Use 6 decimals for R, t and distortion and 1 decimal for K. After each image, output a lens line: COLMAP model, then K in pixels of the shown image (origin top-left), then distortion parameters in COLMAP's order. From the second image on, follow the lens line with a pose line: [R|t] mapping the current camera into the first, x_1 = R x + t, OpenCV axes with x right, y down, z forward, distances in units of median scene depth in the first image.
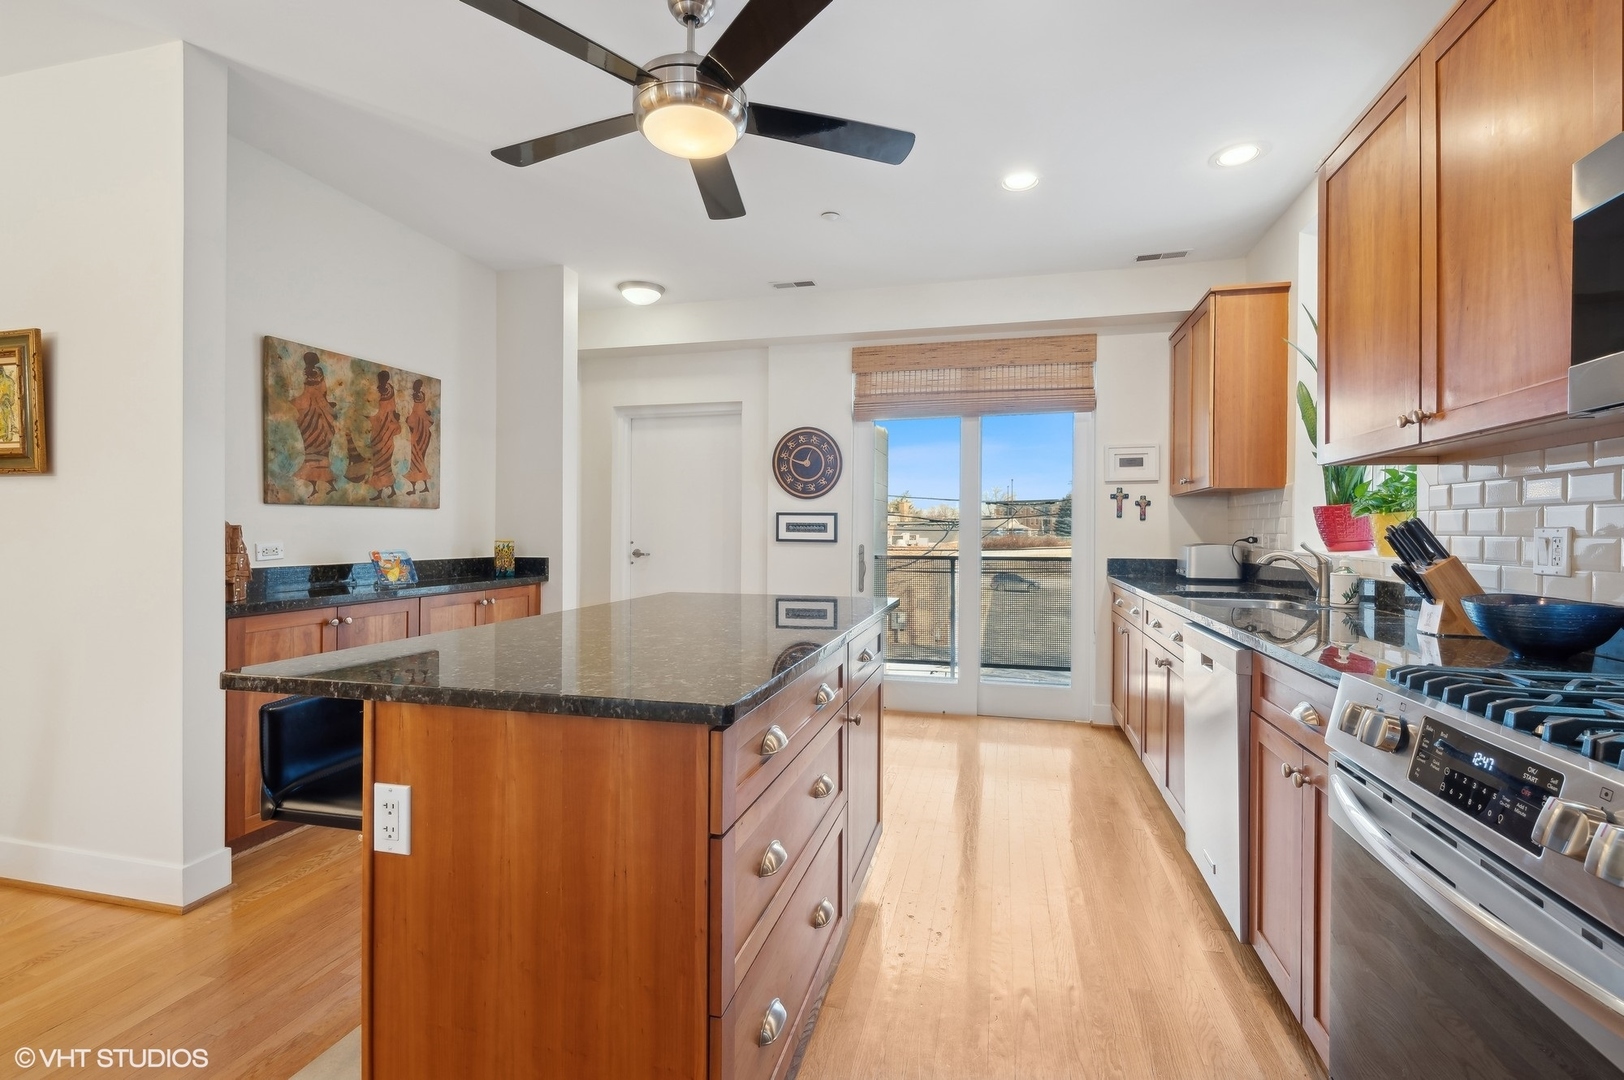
lens RADIAL K [[740.8, 0, 808.1], [0, 740.8, 532.6], [0, 0, 1]] dist [0.000404, 0.000070]
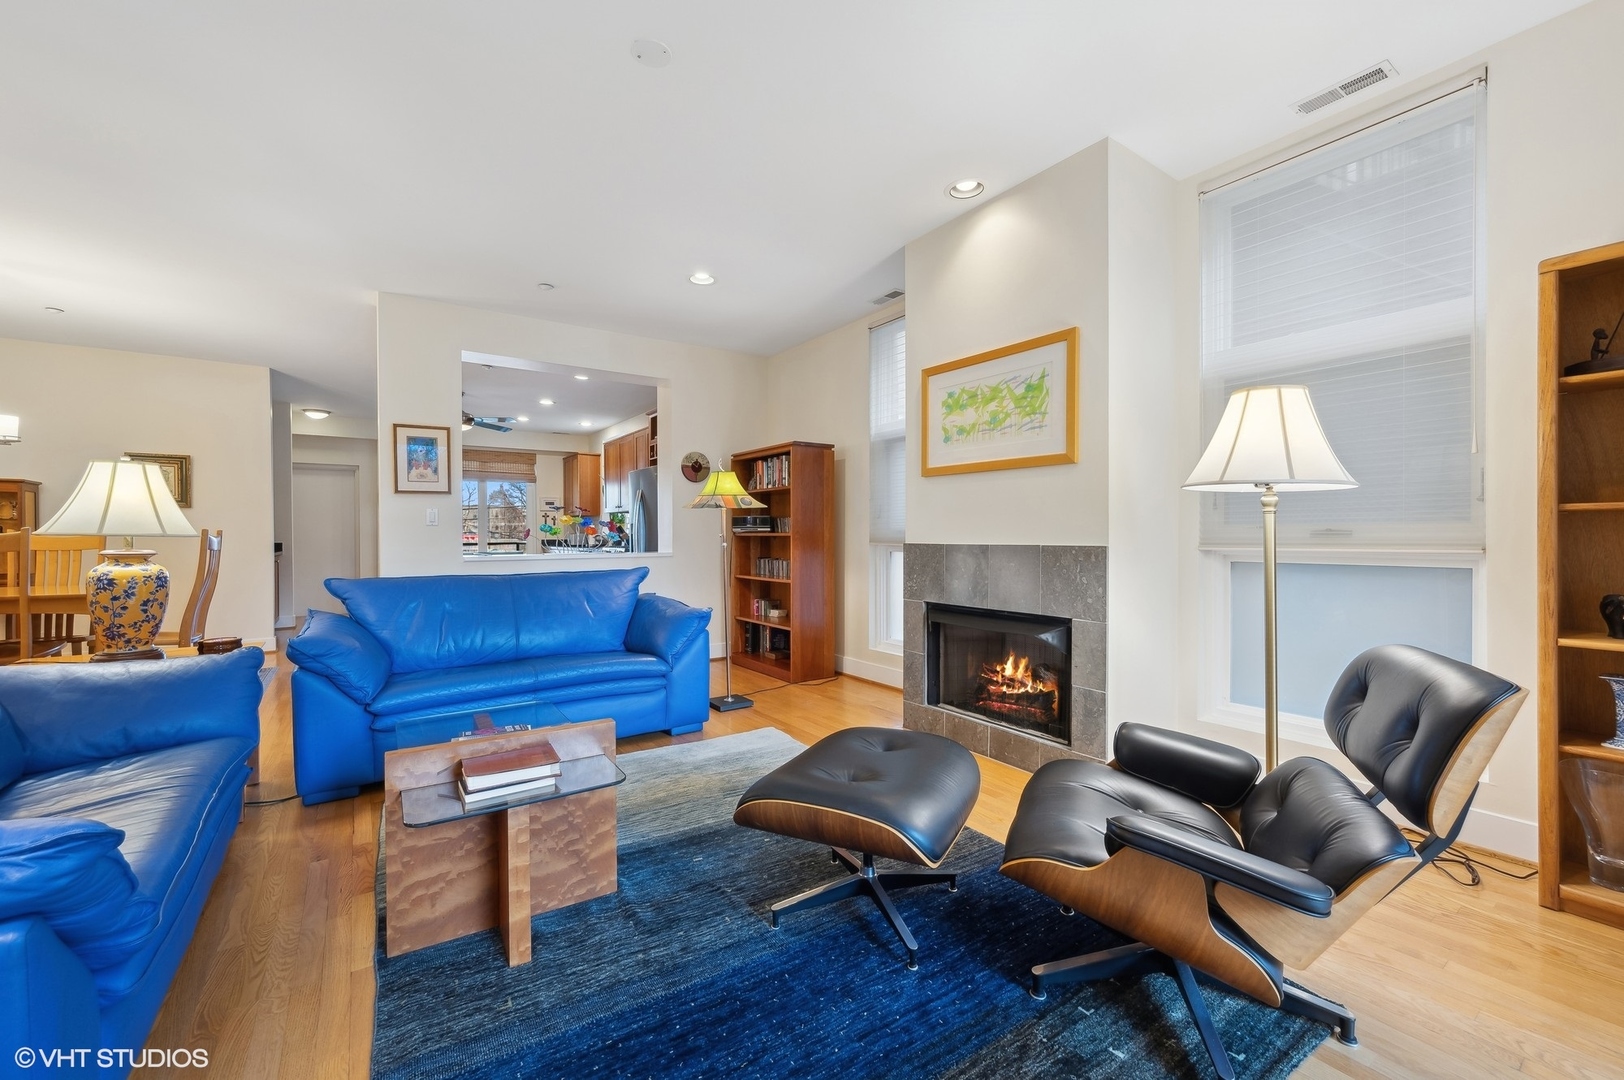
lens RADIAL K [[648.9, 0, 822.2], [0, 648.9, 535.8], [0, 0, 1]] dist [0.003824, -0.000519]
pose [[0.651456, -0.009346, 0.758629, -0.713316], [0.008893, 0.999949, 0.004682, 0.020872], [-0.758634, 0.003696, 0.651506, -1.296433]]
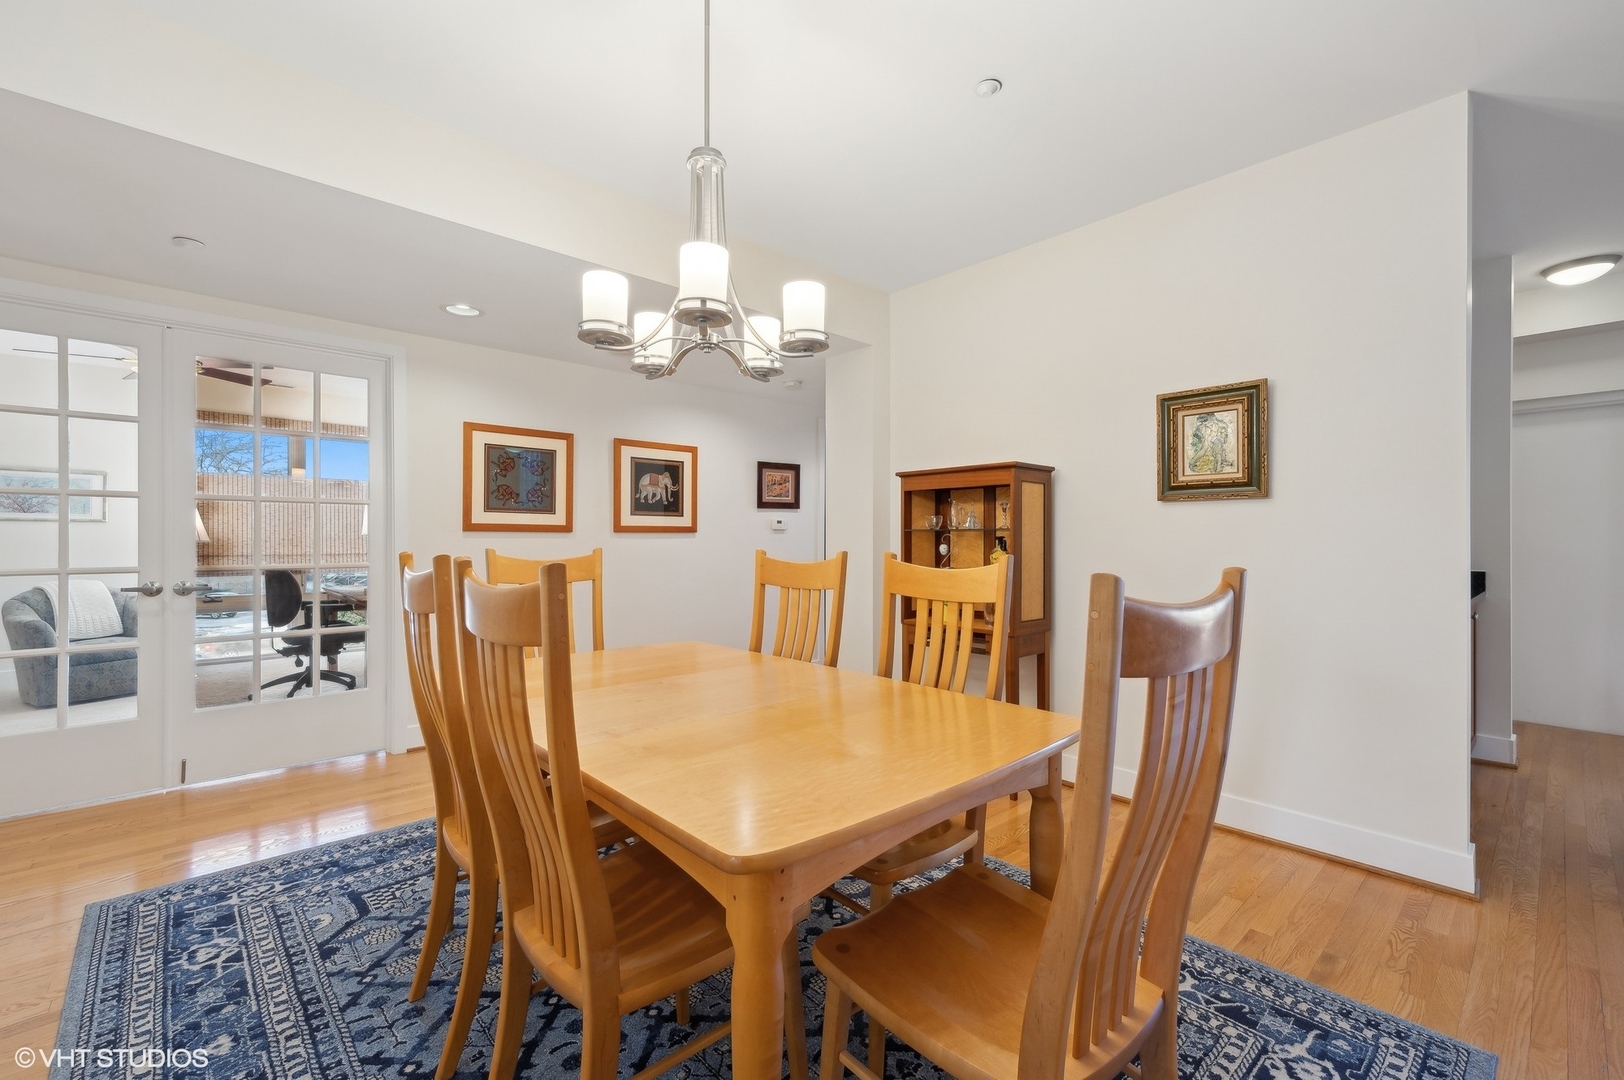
lens RADIAL K [[710.9, 0, 803.8], [0, 710.9, 537.9], [0, 0, 1]] dist [0.004285, 0.001434]
pose [[0.830285, -0.005789, -0.557309, -0.533729], [-0.003960, 0.999860, -0.016285, 0.005454], [0.557325, 0.015728, 0.830145, -0.203747]]
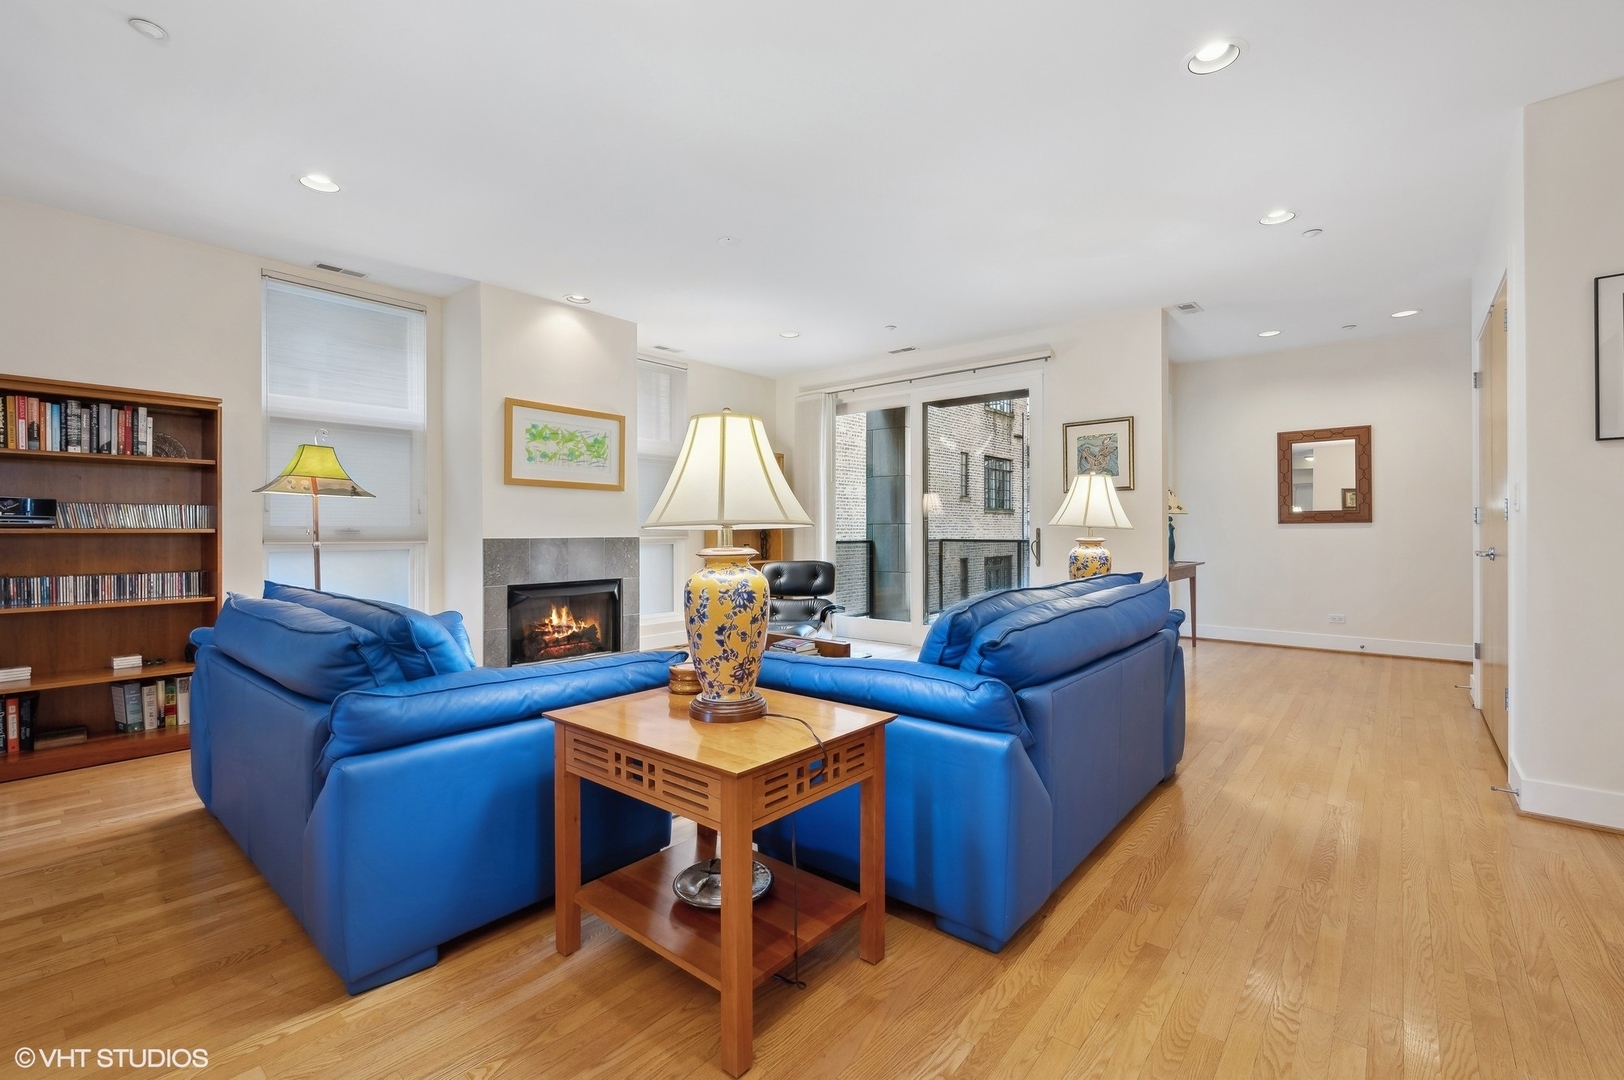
lens RADIAL K [[710.9, 0, 814.3], [0, 710.9, 534.0], [0, 0, 1]] dist [0.004285, 0.001434]
pose [[-0.899706, -0.007223, 0.436437, -0.918636], [-0.002517, 0.999932, 0.011362, 0.015561], [-0.436490, 0.009124, -0.899663, -0.106425]]
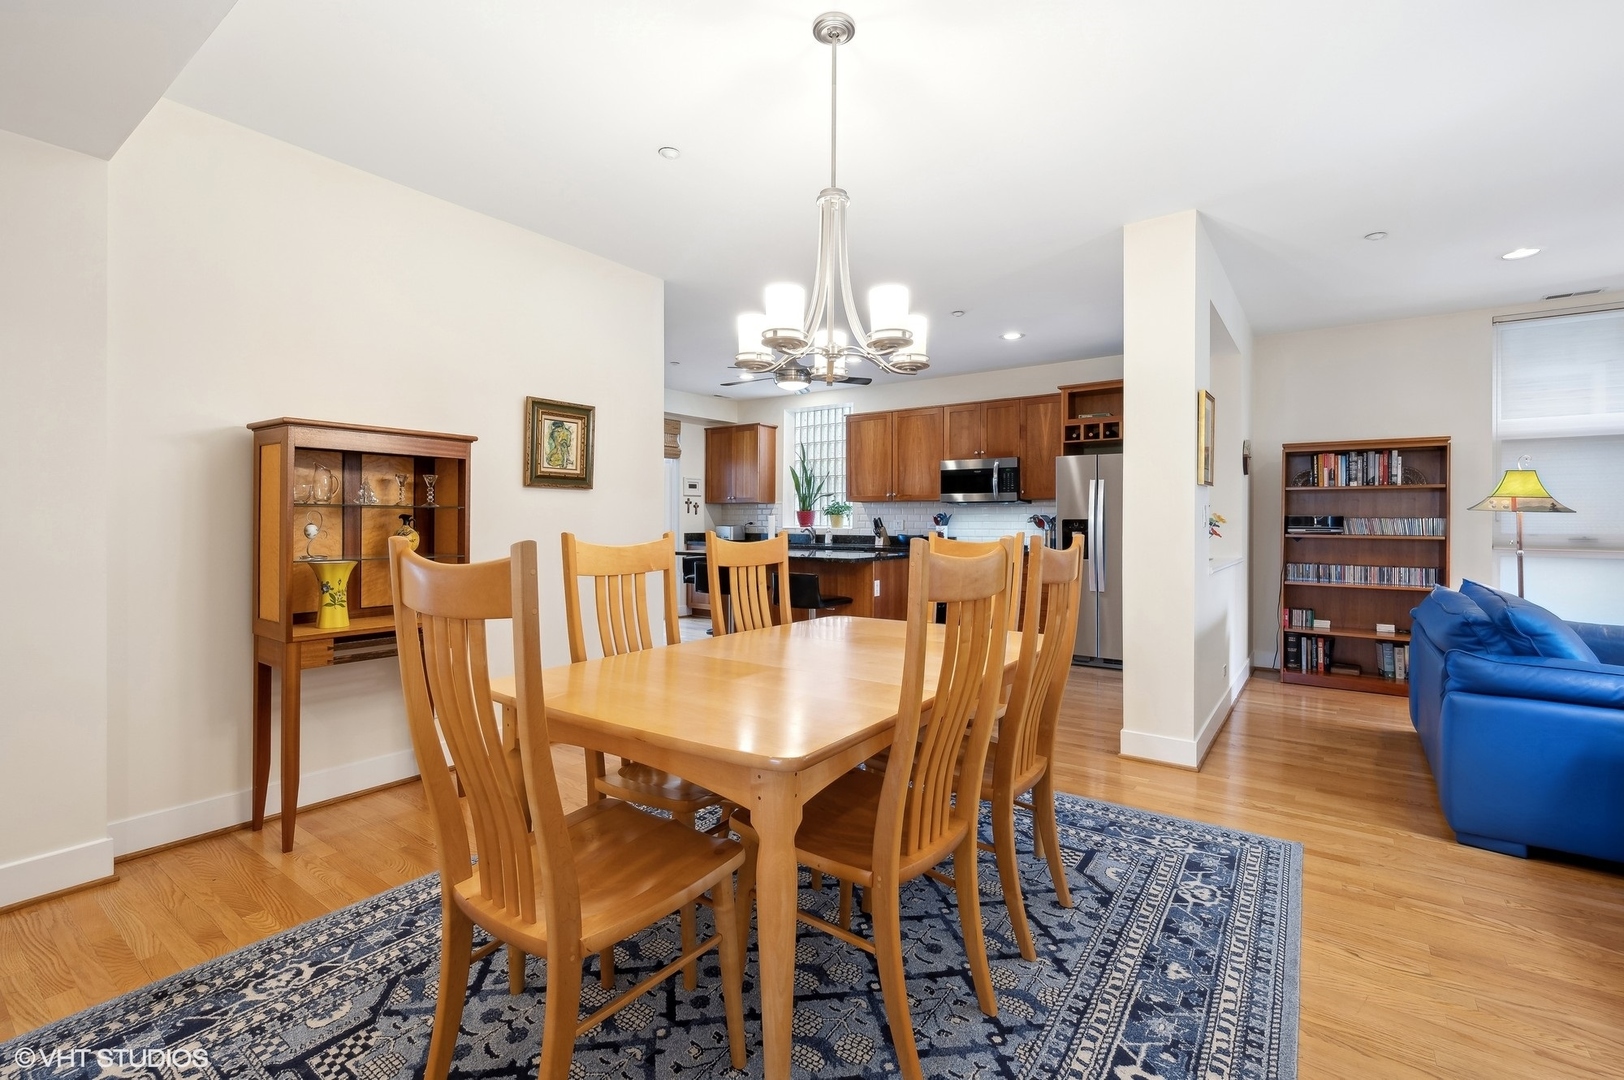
lens RADIAL K [[710.9, 0, 830.5], [0, 710.9, 518.3], [0, 0, 1]] dist [0.004285, 0.001434]
pose [[0.350785, -0.000175, 0.936456, -1.274845], [-0.001117, 0.999999, 0.000605, -0.006663], [-0.936455, -0.001258, 0.350784, -0.054712]]
